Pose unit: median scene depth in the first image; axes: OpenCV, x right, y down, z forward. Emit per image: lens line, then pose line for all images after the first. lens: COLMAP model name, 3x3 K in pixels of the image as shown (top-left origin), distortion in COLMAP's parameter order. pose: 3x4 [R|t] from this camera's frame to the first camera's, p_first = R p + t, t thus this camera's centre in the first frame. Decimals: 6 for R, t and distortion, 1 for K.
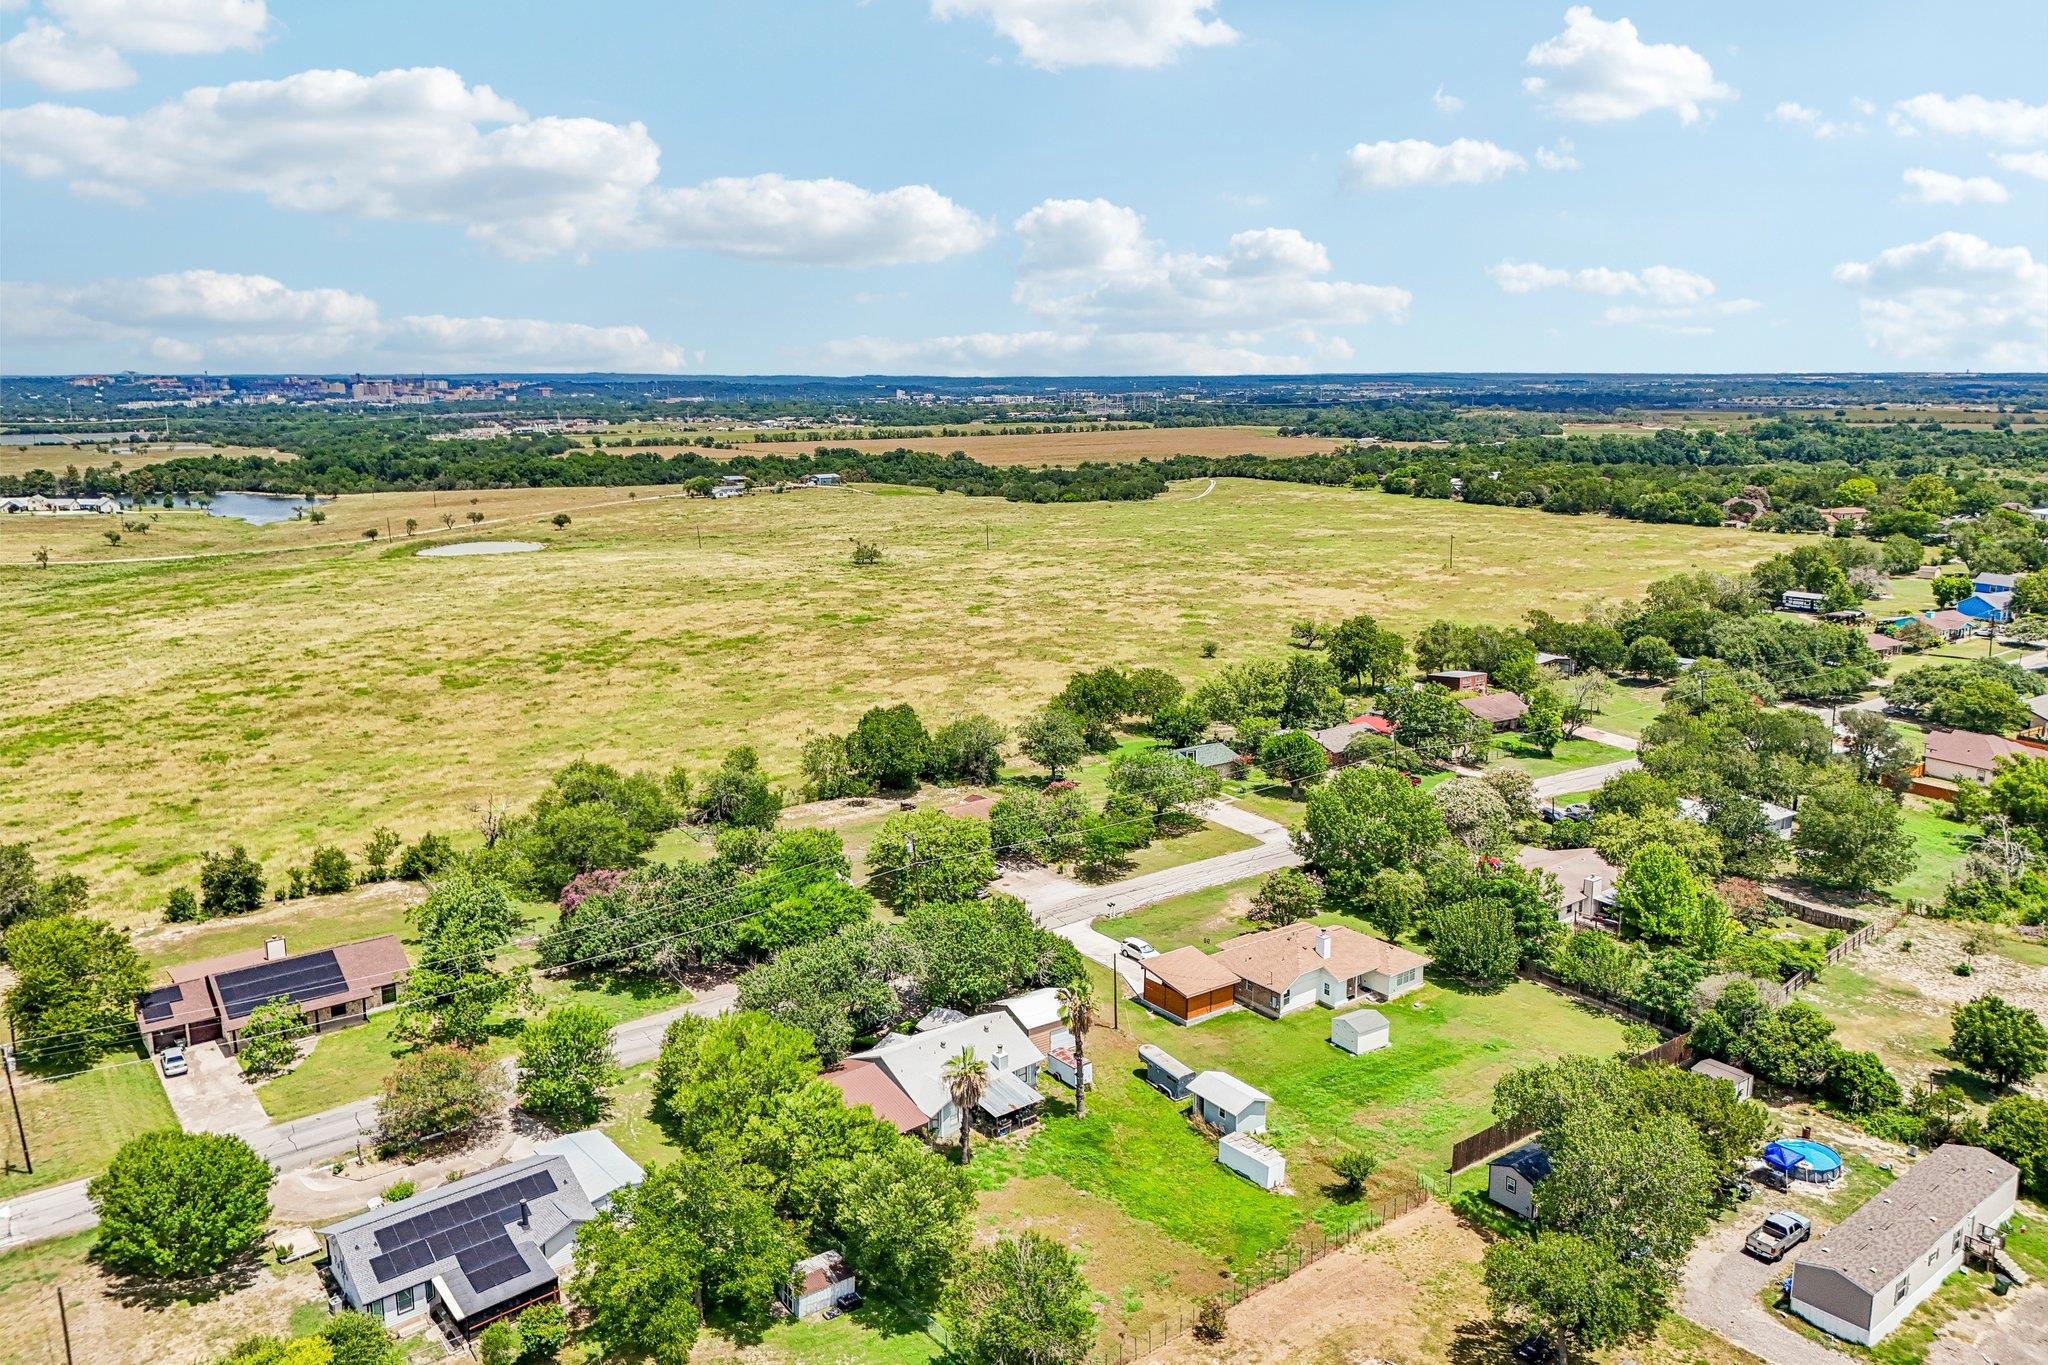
lens RADIAL K [[1522.3, 0, 1012.6], [0, 1522.3, 617.5], [0, 0, 1]] dist [0.101634, -0.117949]
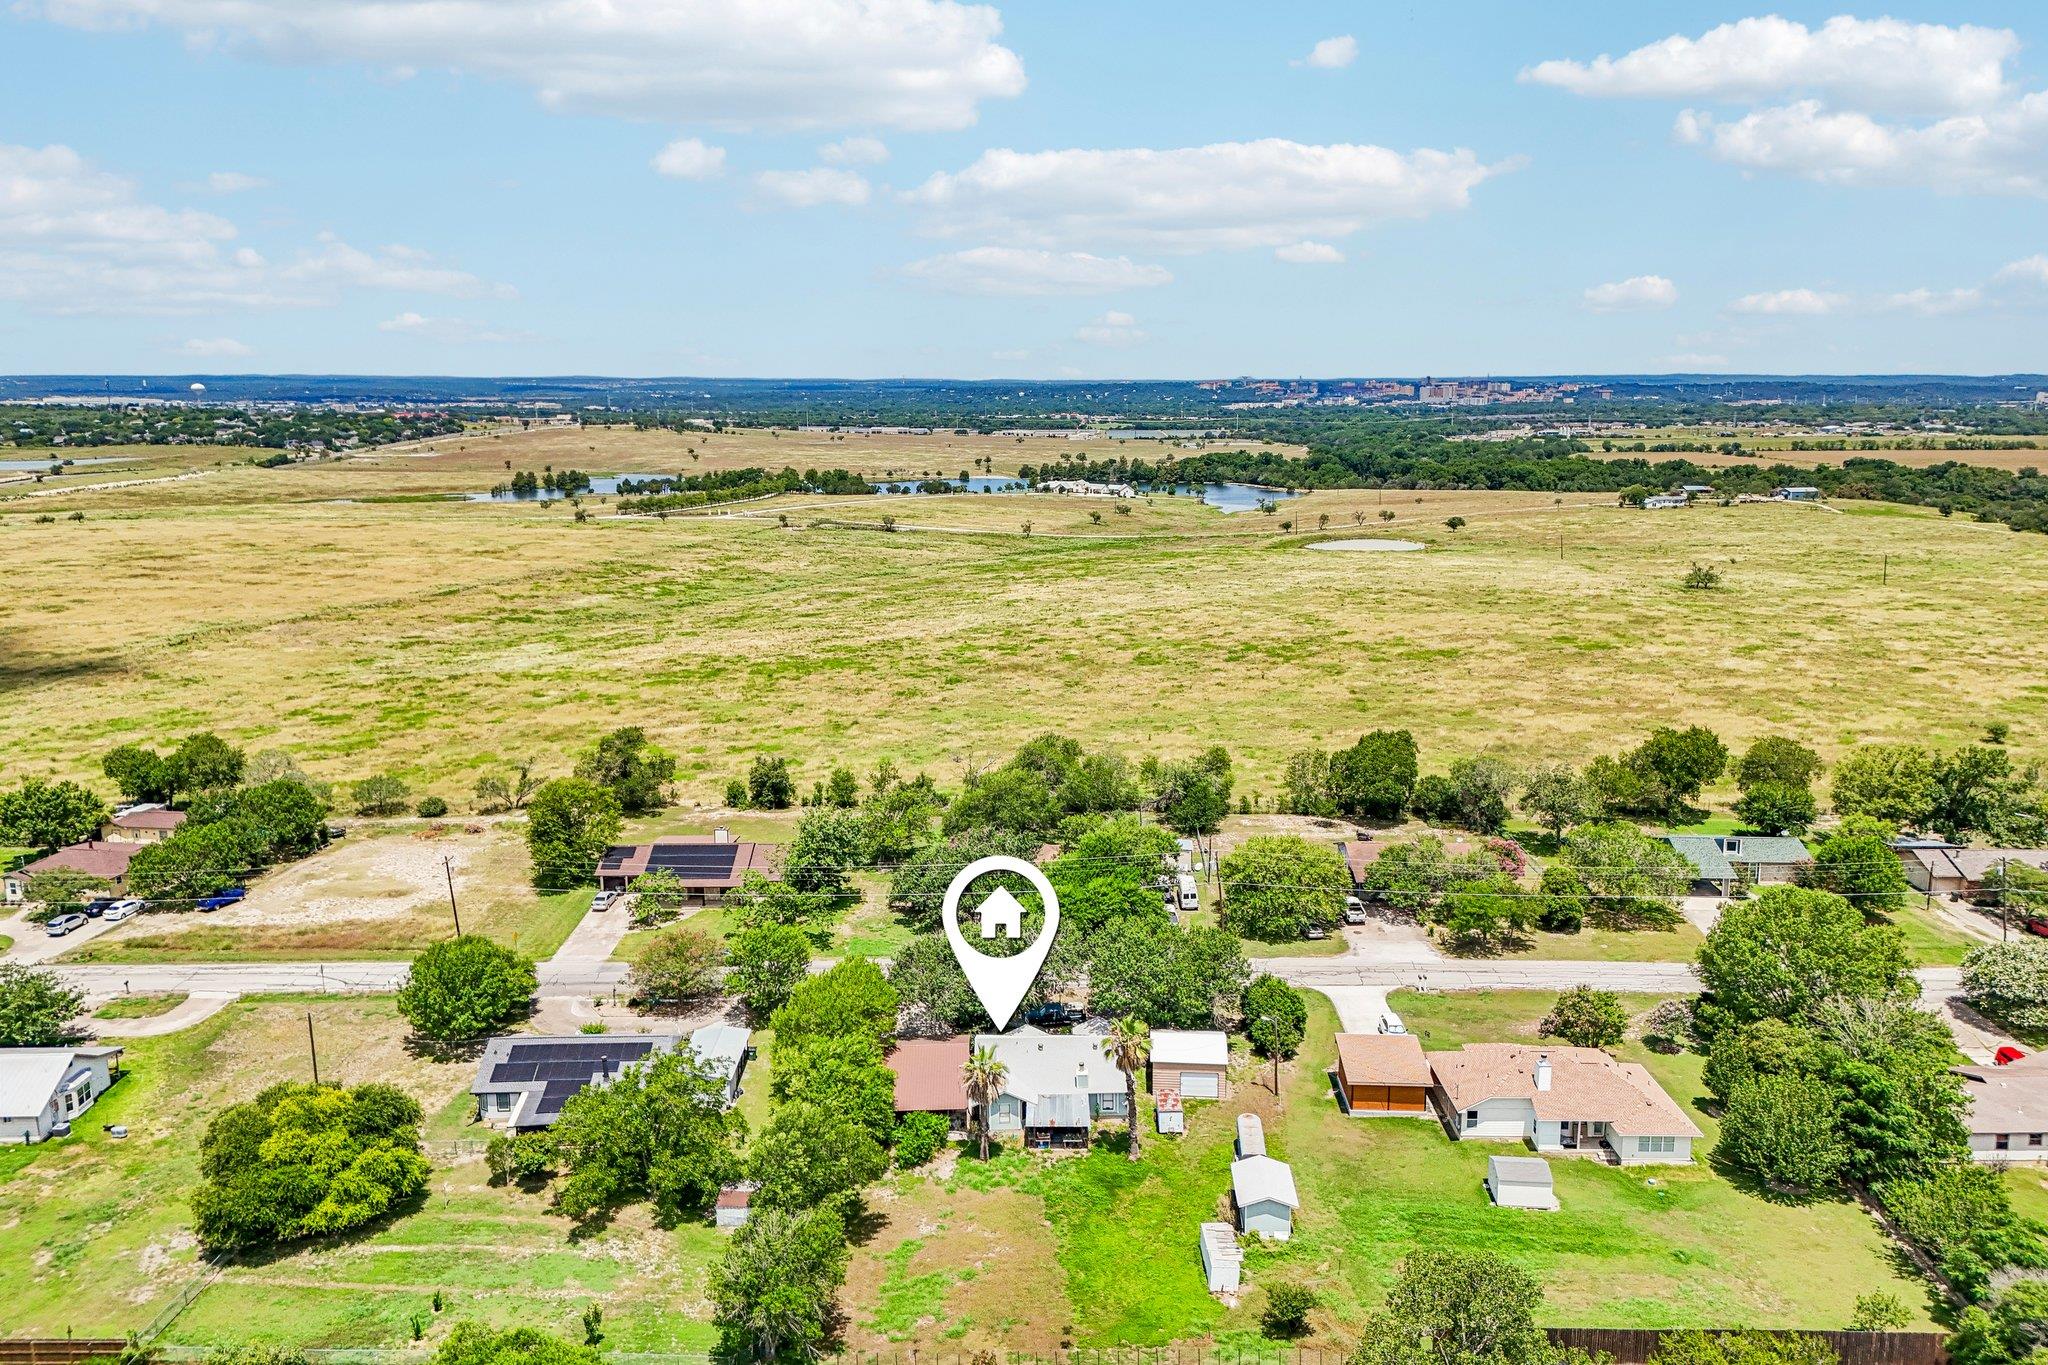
lens RADIAL K [[1521.5, 0, 1029.6], [0, 1521.5, 675.1], [0, 0, 1]] dist [0.095647, -0.112657]
pose [[0.779365, 0.122004, -0.614578, 0.090920], [-0.100367, 0.992503, 0.069750, -0.005319], [0.618480, 0.007323, 0.785767, 0.035692]]
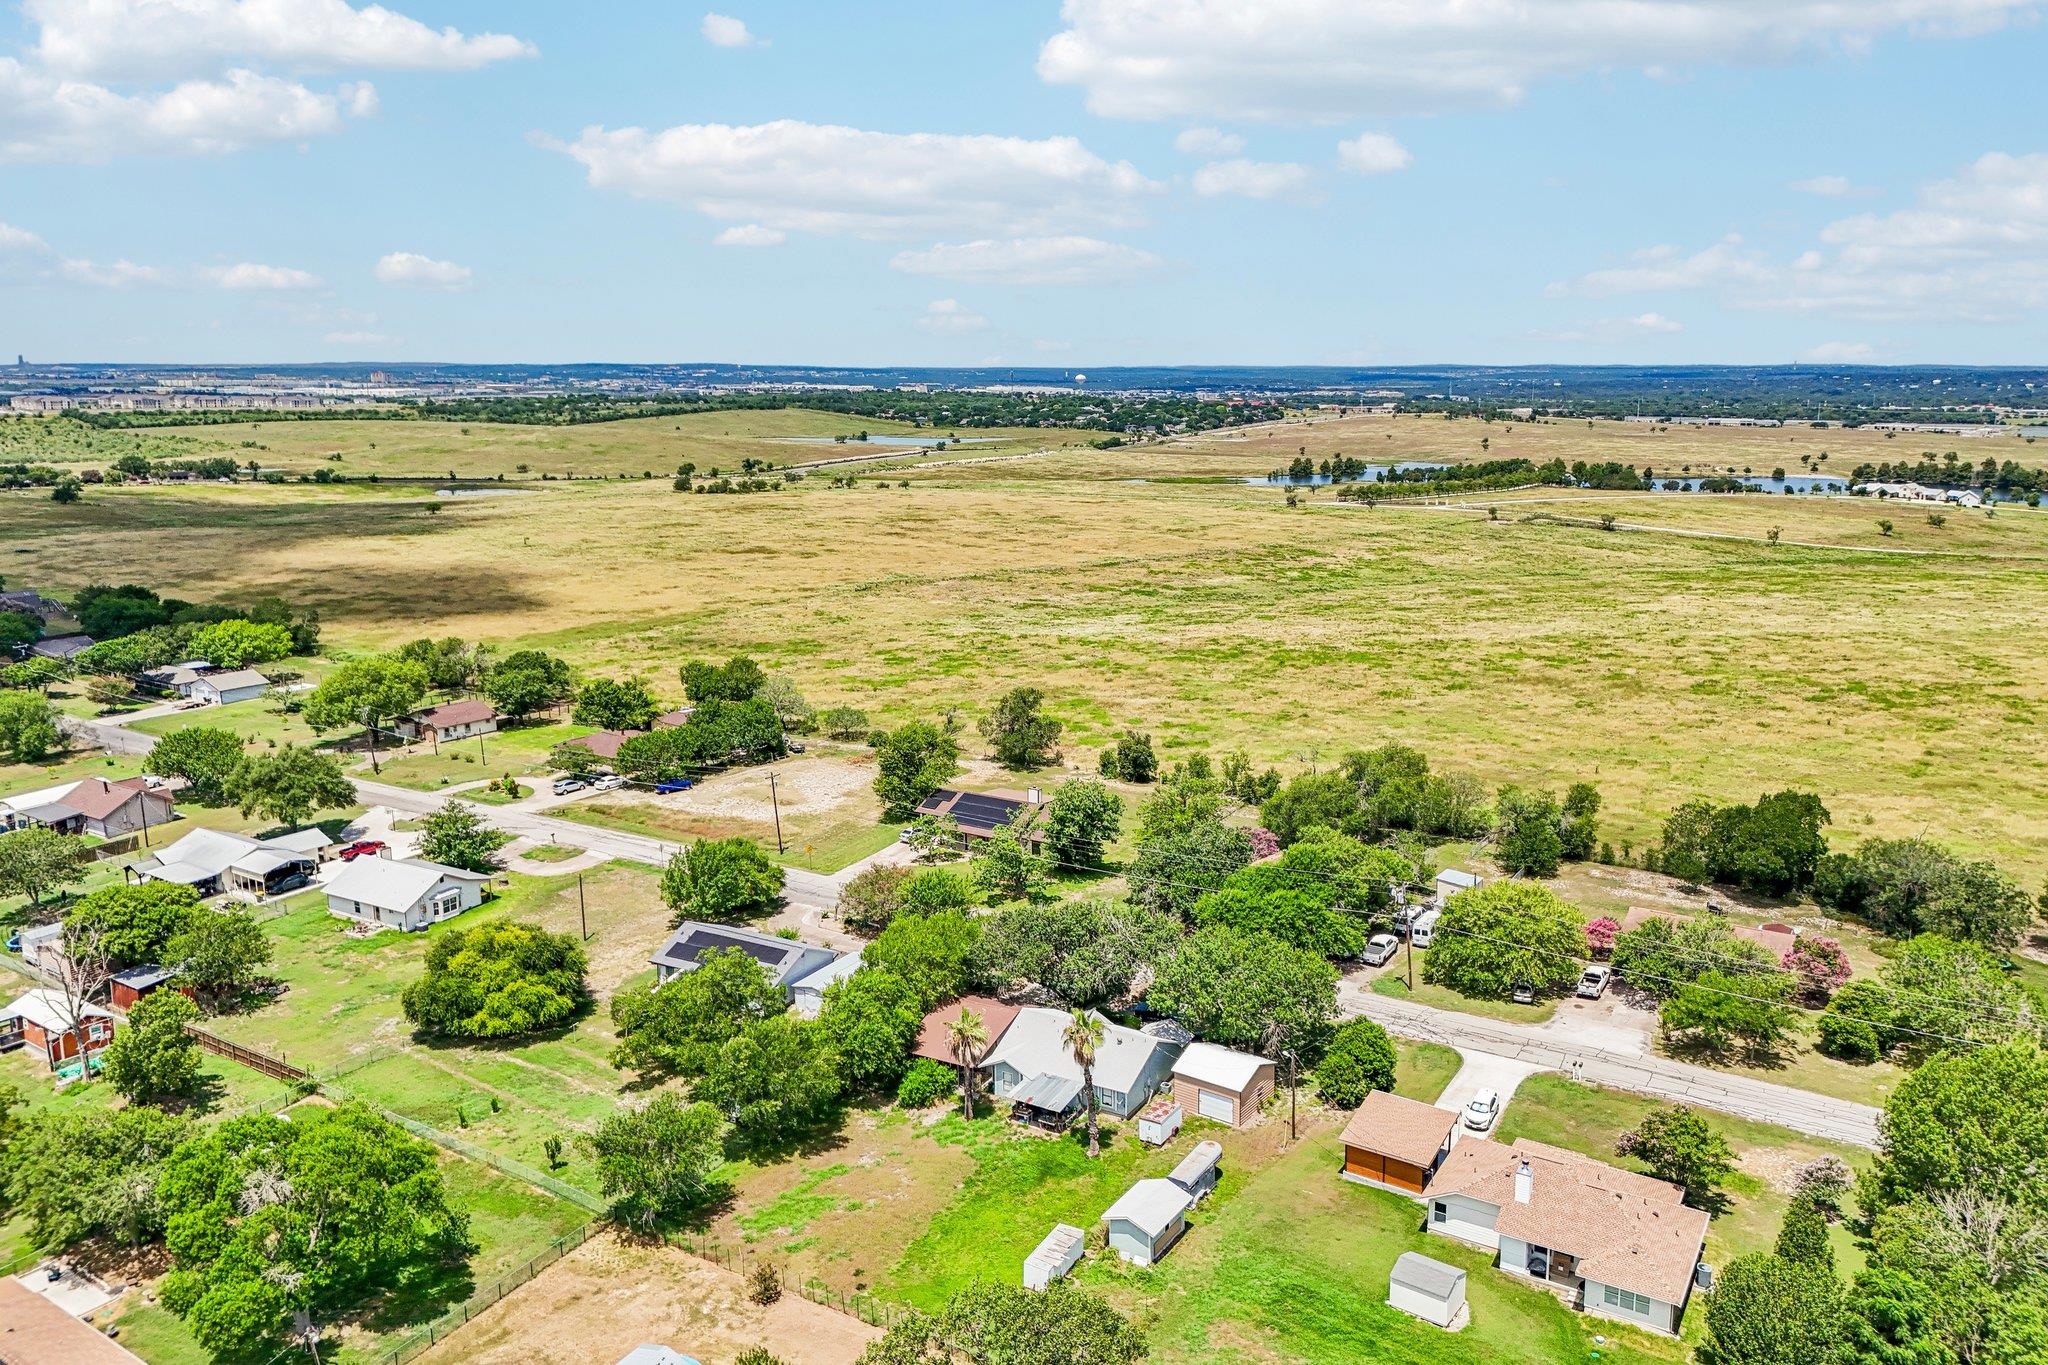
lens RADIAL K [[1521.5, 0, 1029.6], [0, 1521.5, 675.1], [0, 0, 1]] dist [0.095647, -0.112657]
pose [[0.345027, 0.189416, -0.919281, 0.140617], [-0.150590, 0.977908, 0.144976, -0.015591], [0.926434, 0.088414, 0.365929, 0.098875]]
